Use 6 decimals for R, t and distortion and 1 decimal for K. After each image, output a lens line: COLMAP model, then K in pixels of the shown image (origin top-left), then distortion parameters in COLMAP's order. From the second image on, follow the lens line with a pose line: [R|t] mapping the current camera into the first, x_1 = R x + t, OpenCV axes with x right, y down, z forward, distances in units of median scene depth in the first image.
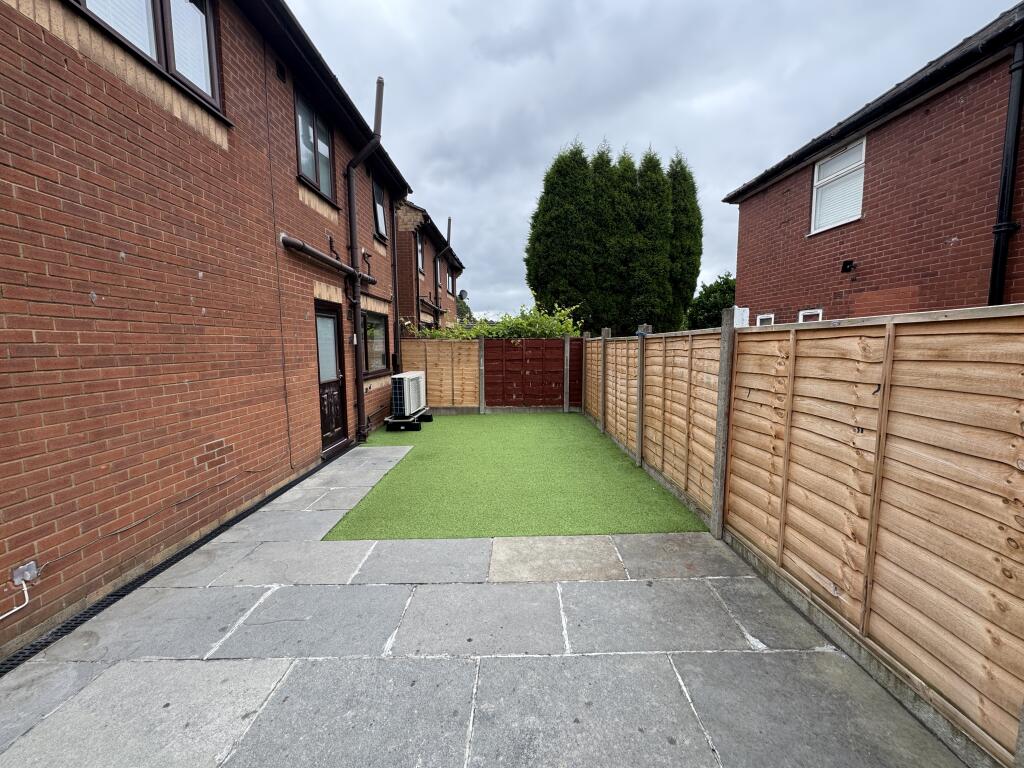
lens RADIAL K [[407.1, 0, 512.0], [0, 407.1, 384.0], [0, 0, 1]] dist [-0.000931, 0.000195]
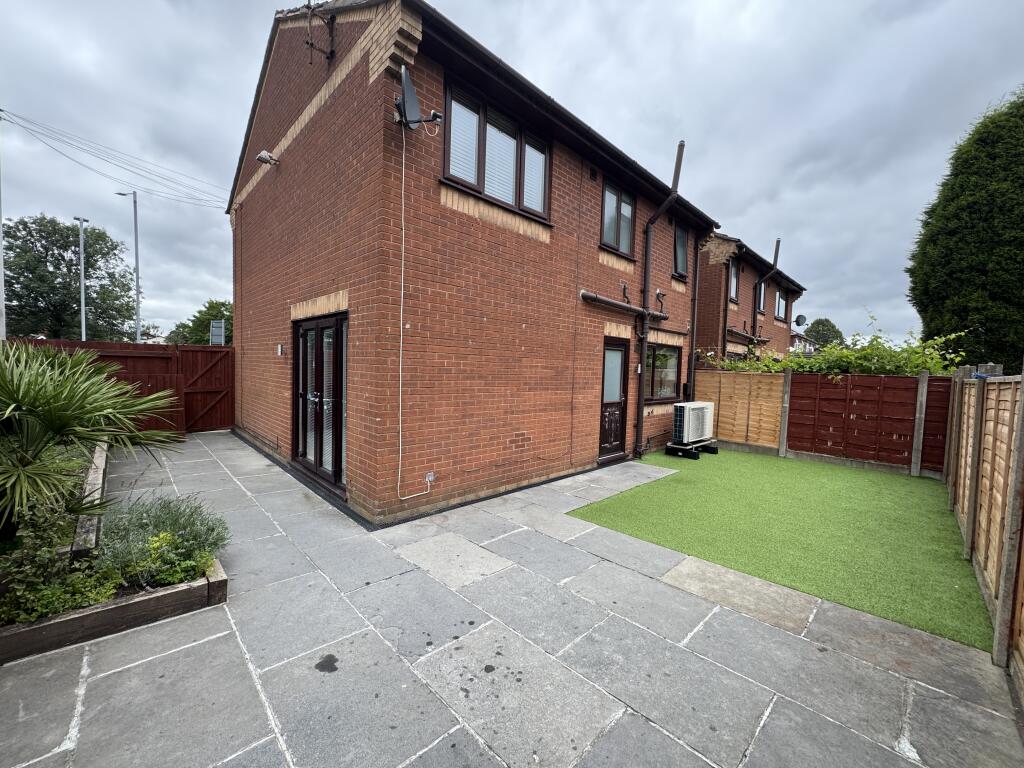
lens RADIAL K [[407.1, 0, 512.0], [0, 407.1, 384.0], [0, 0, 1]] dist [-0.000931, 0.000195]
pose [[0.707571, 0.062371, -0.703884, 0.207649], [-0.108736, 0.993844, -0.021242, -0.002617], [0.698226, 0.091568, 0.709997, -0.087089]]
